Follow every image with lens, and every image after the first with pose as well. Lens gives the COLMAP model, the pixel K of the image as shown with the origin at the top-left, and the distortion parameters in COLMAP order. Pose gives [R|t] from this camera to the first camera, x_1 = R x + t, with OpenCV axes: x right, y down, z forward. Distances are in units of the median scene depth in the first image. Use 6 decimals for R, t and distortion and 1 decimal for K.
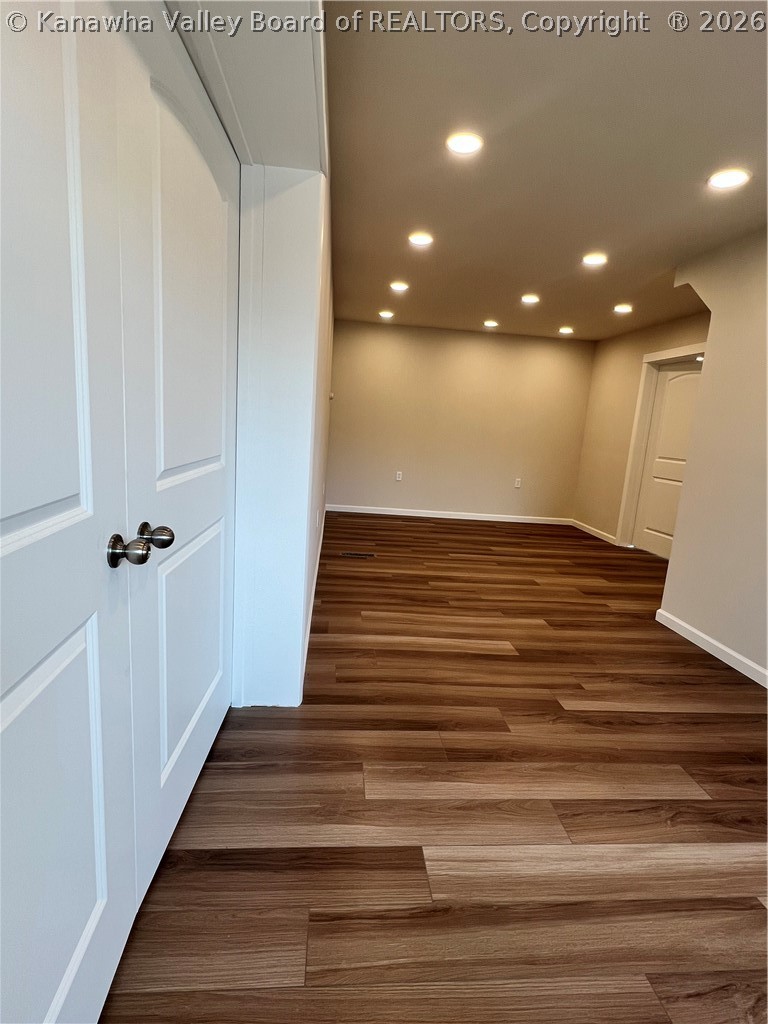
lens RADIAL K [[501.4, 0, 384.0], [0, 501.4, 512.0], [0, 0, 1]] dist [-0.000159, -0.000067]
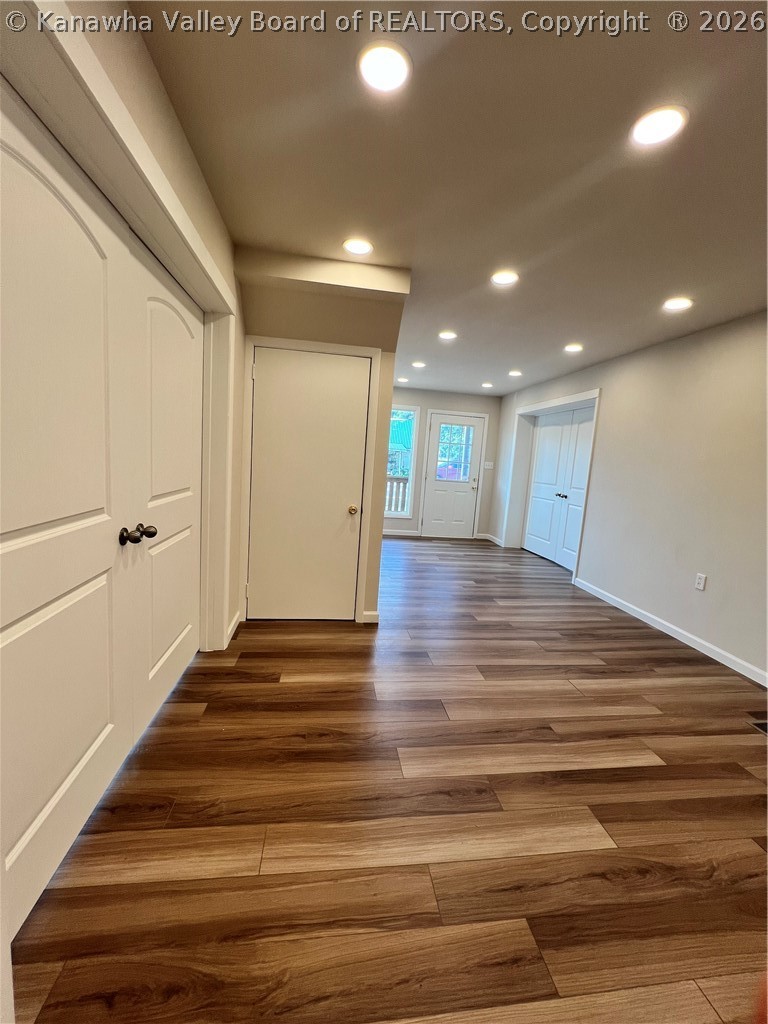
lens RADIAL K [[414.5, 0, 384.0], [0, 414.5, 512.0], [0, 0, 1]] dist [0.000883, 0.000143]
pose [[-0.989056, -0.129186, -0.071268, 0.548628], [-0.144806, 0.942537, 0.301091, -0.265226], [0.028276, 0.308116, -0.950929, 1.580915]]
